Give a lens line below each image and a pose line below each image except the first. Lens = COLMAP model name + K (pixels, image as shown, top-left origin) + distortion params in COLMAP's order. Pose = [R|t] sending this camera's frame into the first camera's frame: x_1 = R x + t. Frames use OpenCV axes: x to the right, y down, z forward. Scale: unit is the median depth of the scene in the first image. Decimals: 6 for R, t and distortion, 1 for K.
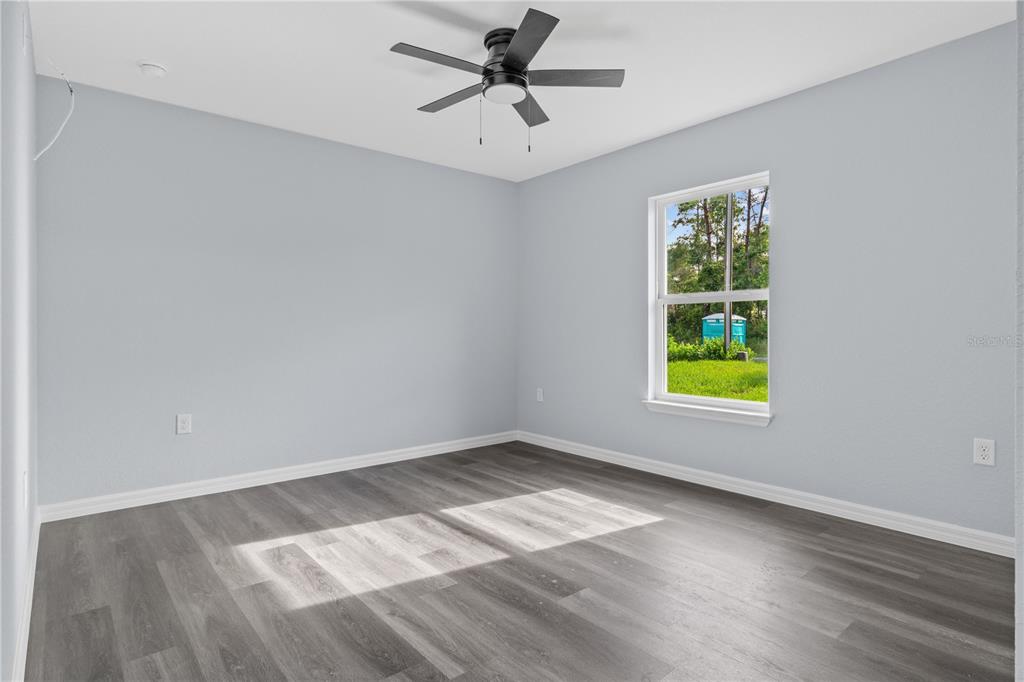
lens RADIAL K [[546.2, 0, 512.0], [0, 546.2, 341.0], [0, 0, 1]] dist [0.001682, 0.000106]
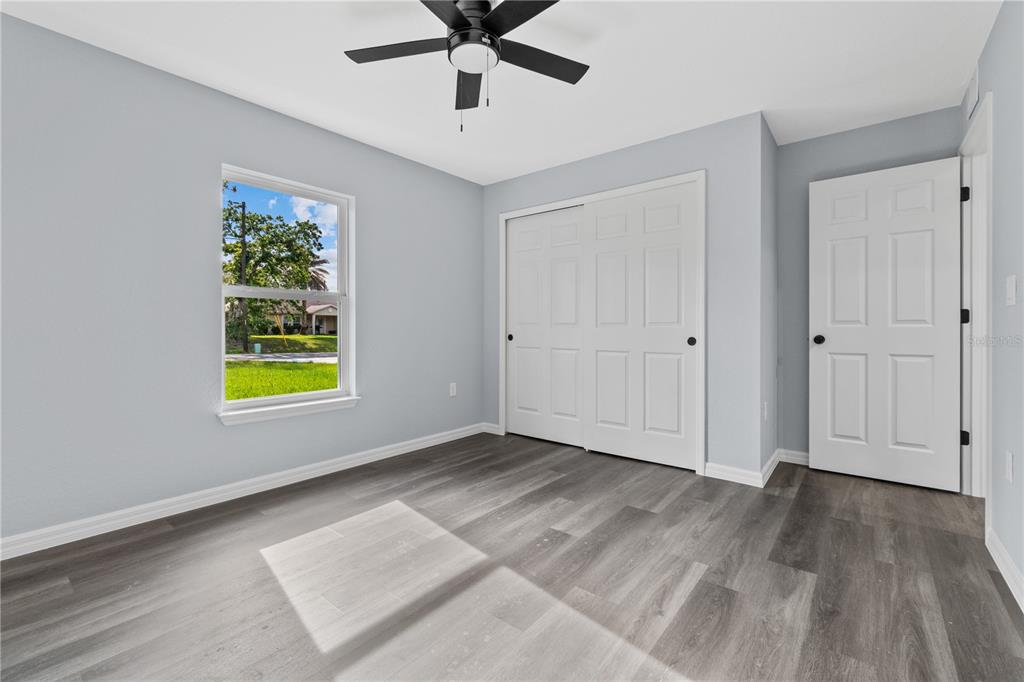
lens RADIAL K [[446.1, 0, 511.4], [0, 446.1, 332.4], [0, 0, 1]] dist [-0.000302, -0.000262]
pose [[-0.195880, -0.006892, 0.980604, -0.855799], [0.018518, 0.999771, 0.010726, -0.017727], [-0.980453, 0.020259, -0.195707, 1.269041]]
